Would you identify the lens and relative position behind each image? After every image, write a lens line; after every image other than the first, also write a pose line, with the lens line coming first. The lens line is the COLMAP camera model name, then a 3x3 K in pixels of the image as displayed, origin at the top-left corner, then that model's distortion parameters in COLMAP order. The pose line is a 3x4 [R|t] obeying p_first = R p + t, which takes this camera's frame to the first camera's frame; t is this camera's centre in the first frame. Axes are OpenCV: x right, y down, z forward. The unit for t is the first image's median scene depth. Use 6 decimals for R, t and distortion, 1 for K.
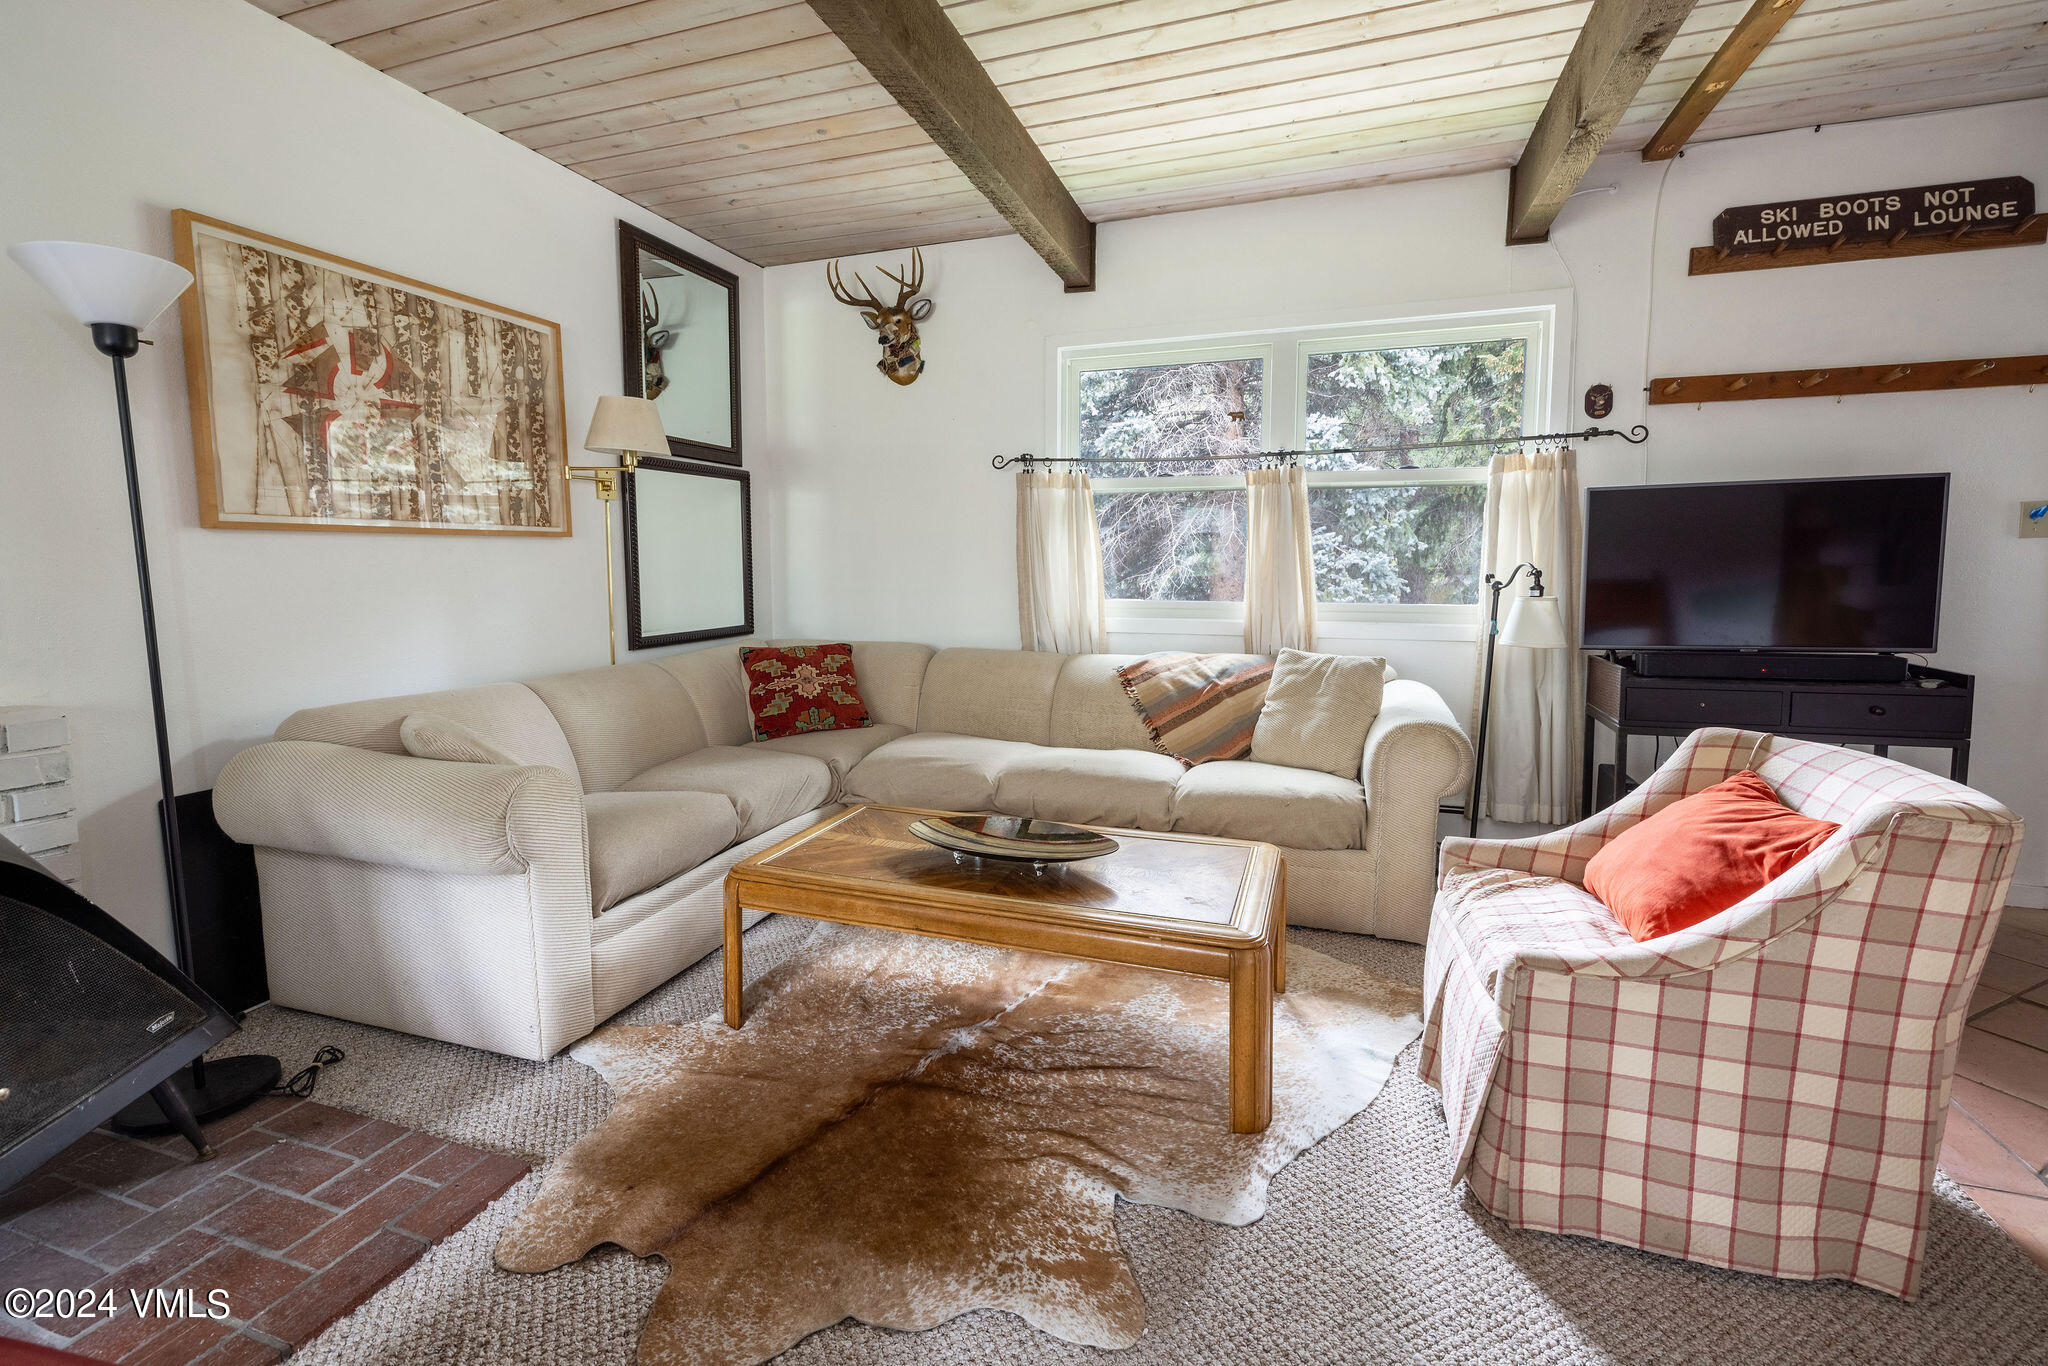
lens RADIAL K [[884.0, 0, 1026.9], [0, 884.0, 646.0], [0, 0, 1]] dist [0.001592, 0.000352]
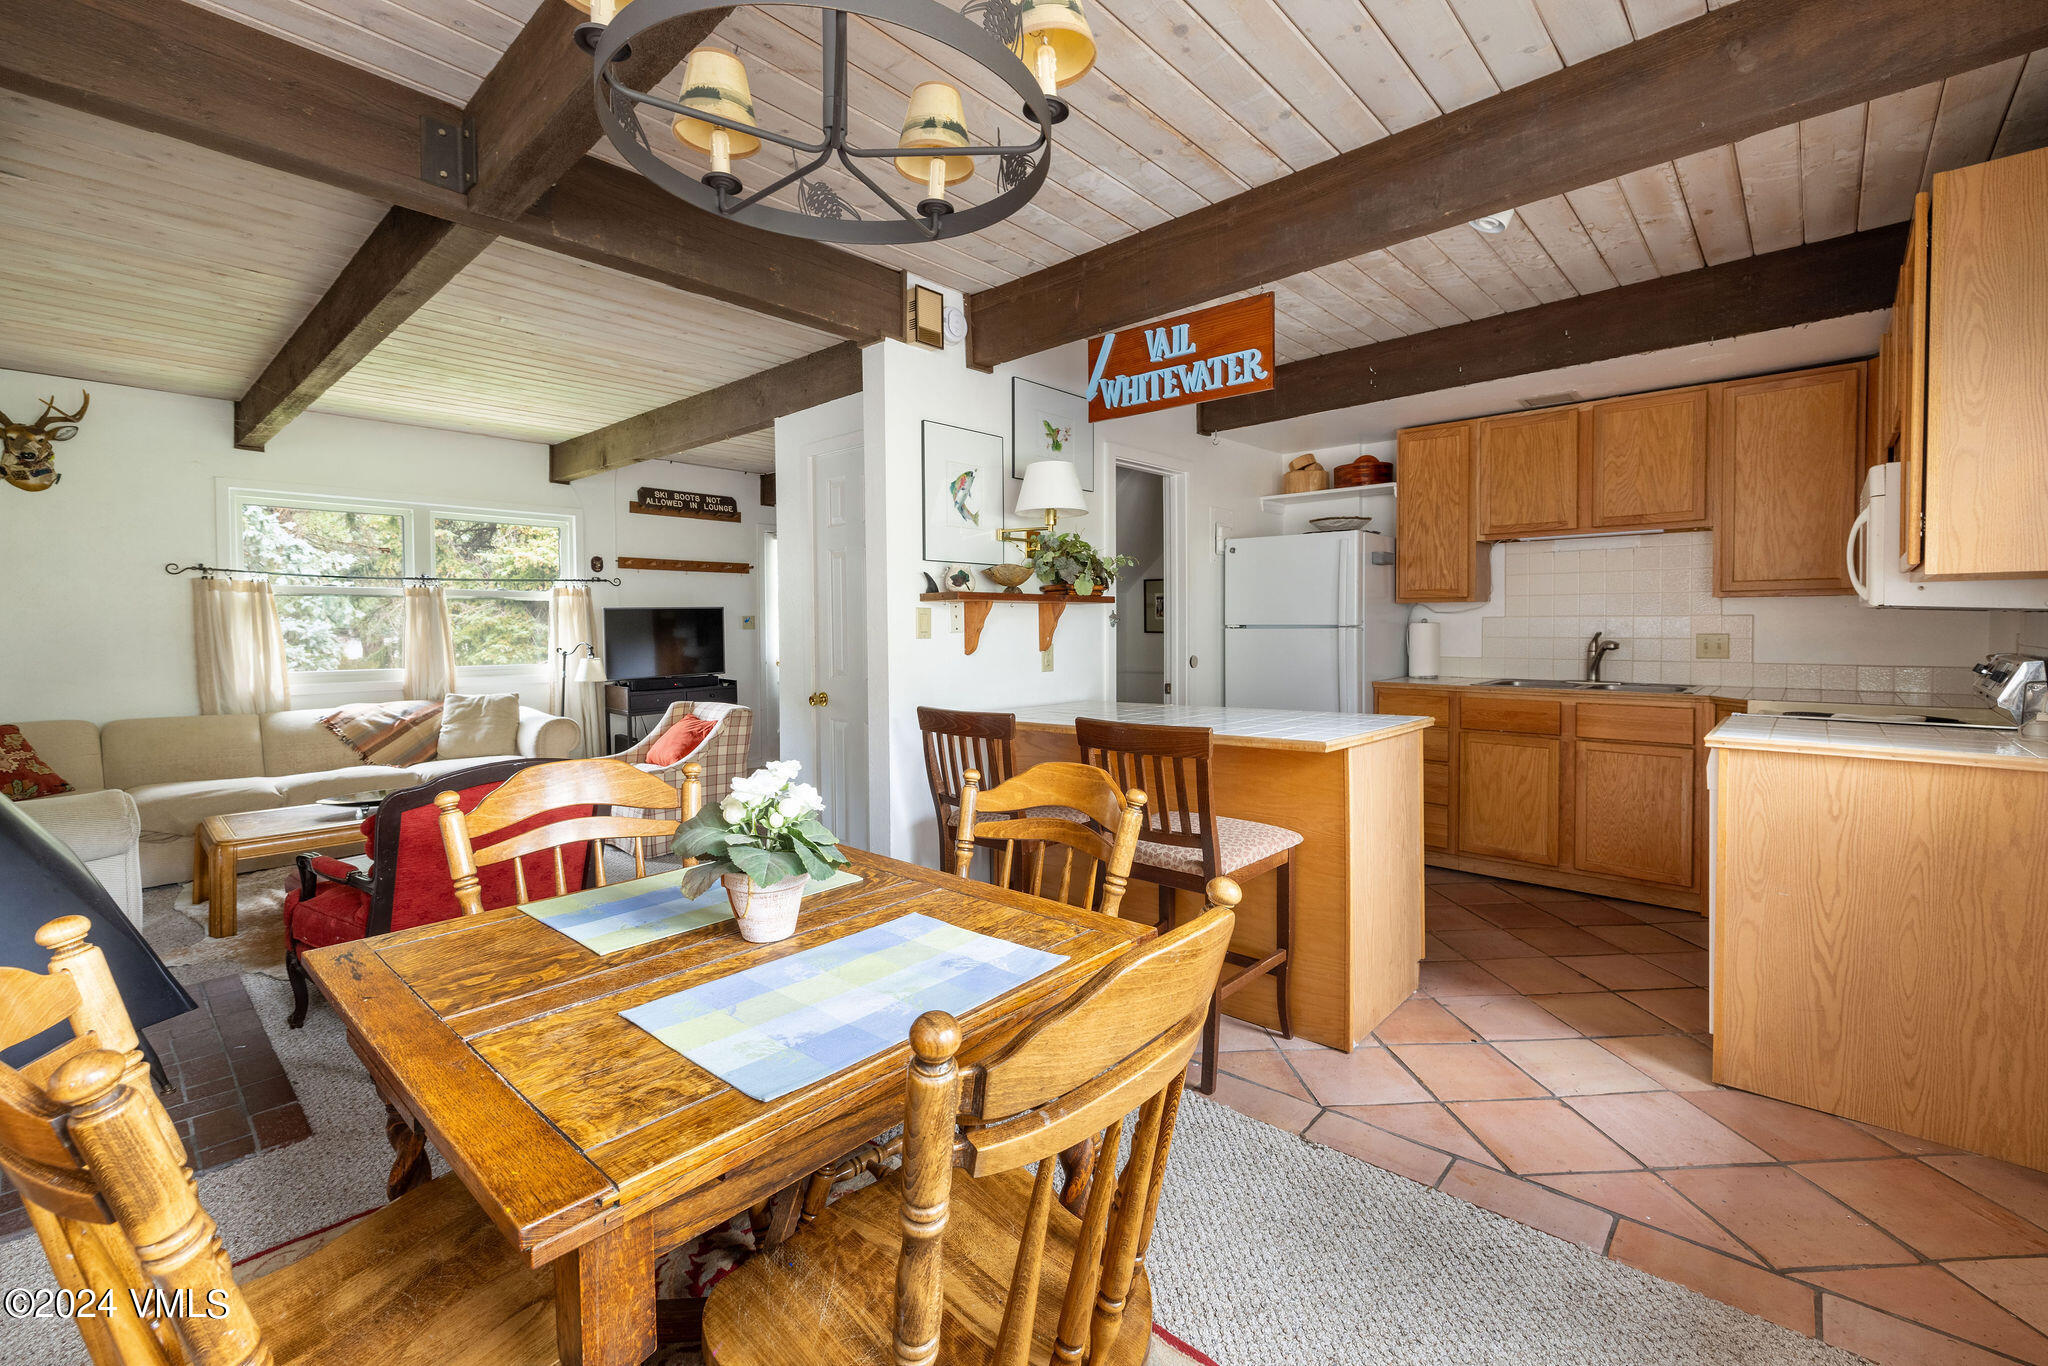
lens RADIAL K [[887.0, 0, 1049.0], [0, 887.0, 642.5], [0, 0, 1]] dist [0.001432, 0.000047]
pose [[0.378348, -0.024308, 0.925344, -0.892764], [0.083140, 0.996507, -0.007816, 0.014230], [-0.921922, 0.079891, 0.379047, -0.764619]]
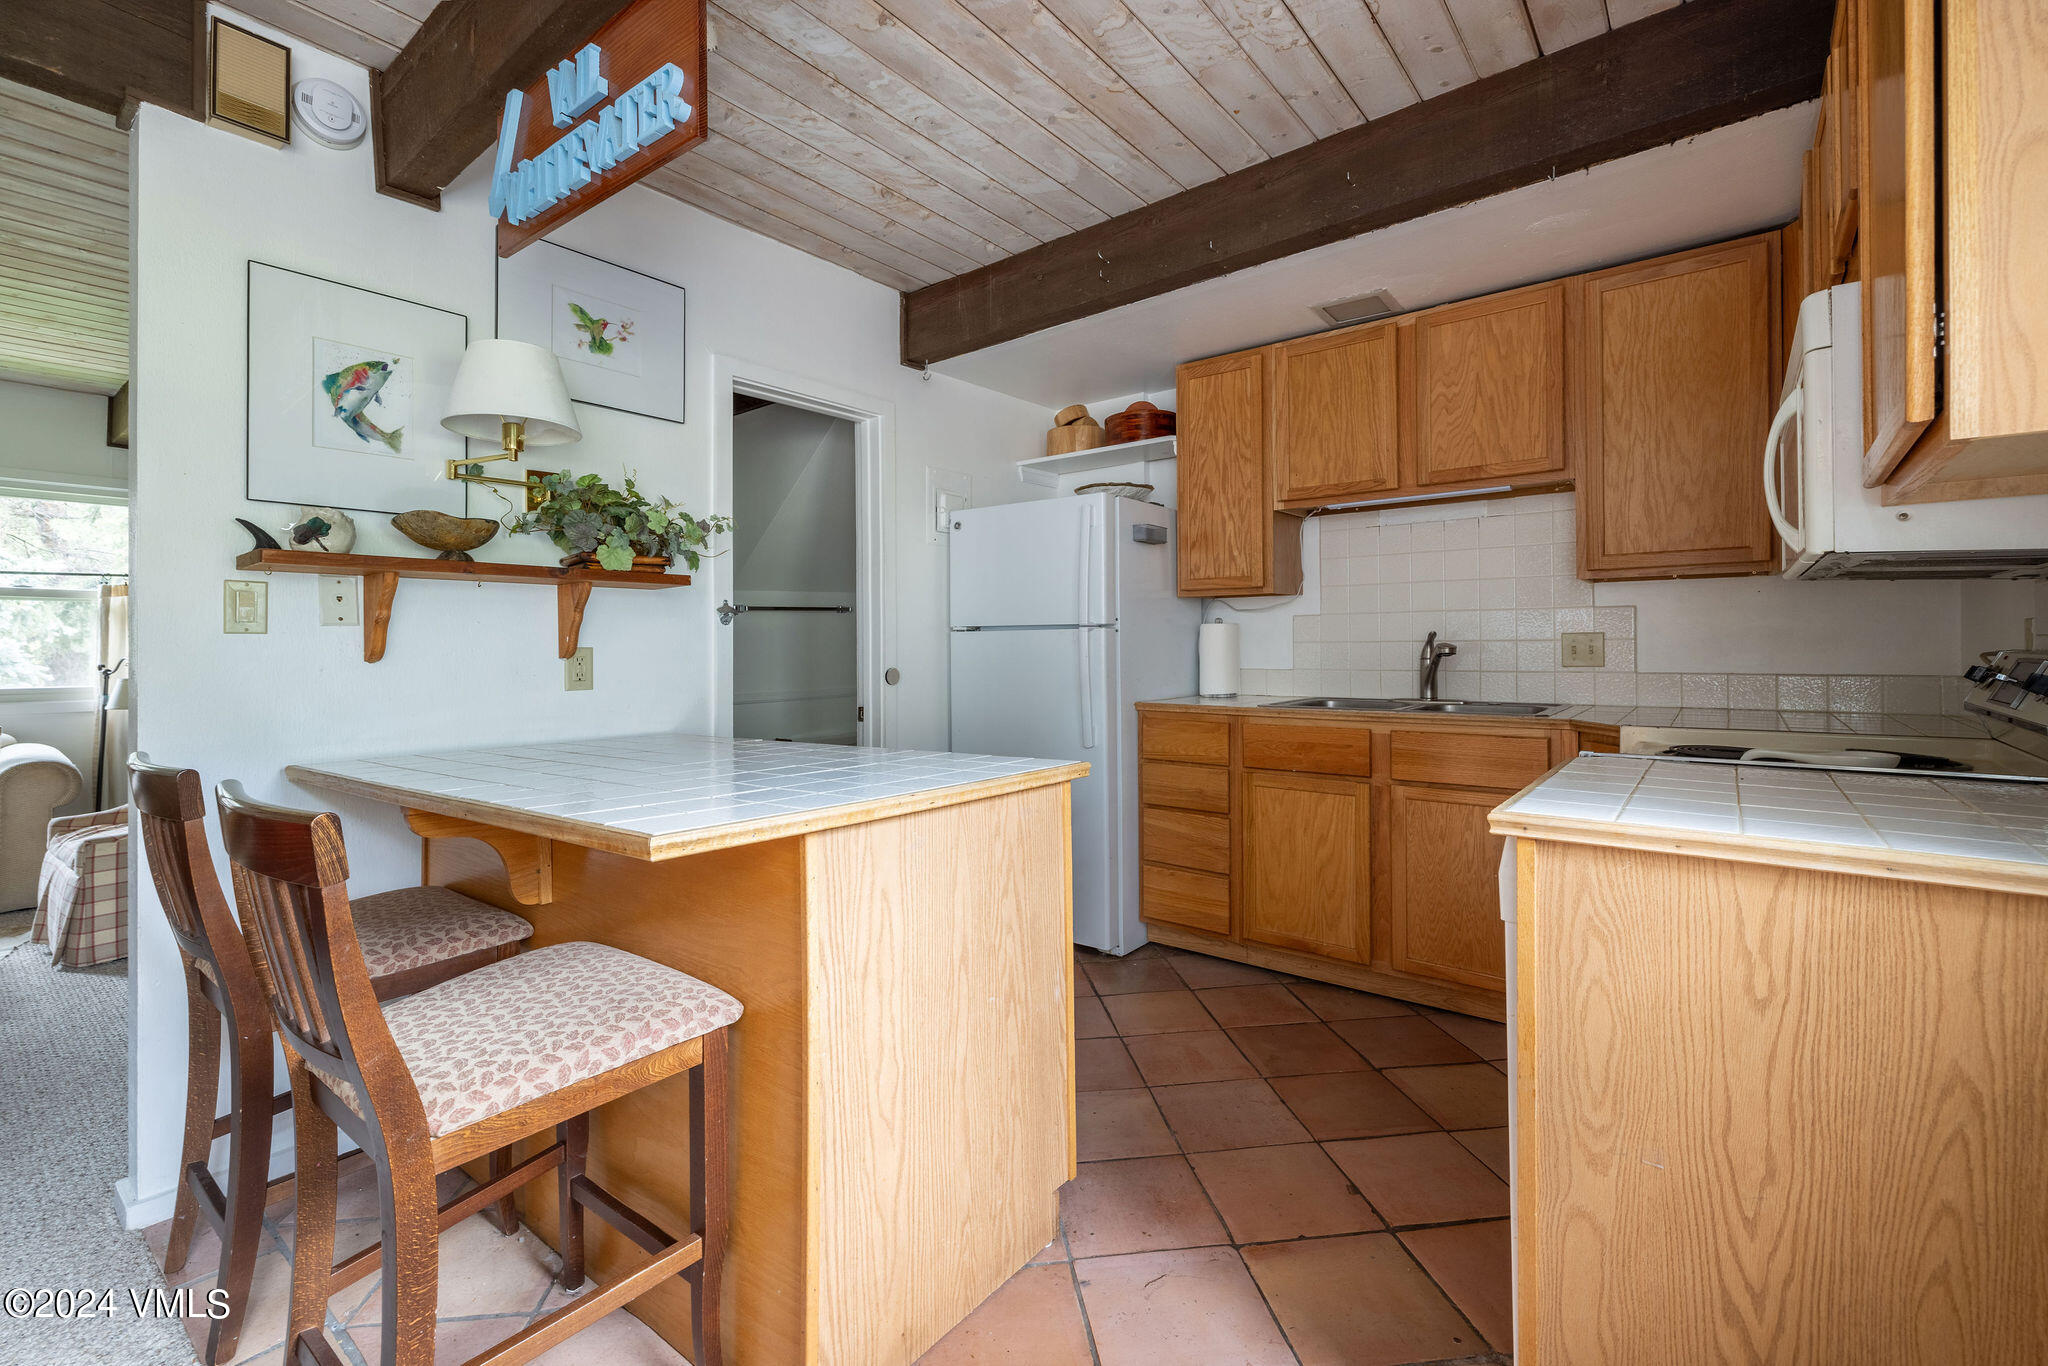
lens RADIAL K [[884.0, 0, 1026.9], [0, 884.0, 646.0], [0, 0, 1]] dist [0.001592, 0.000352]
pose [[0.336688, -0.004692, 0.941604, -0.349617], [0.087937, 0.995774, -0.026482, 0.063836], [-0.937501, 0.091718, 0.335678, -0.948539]]
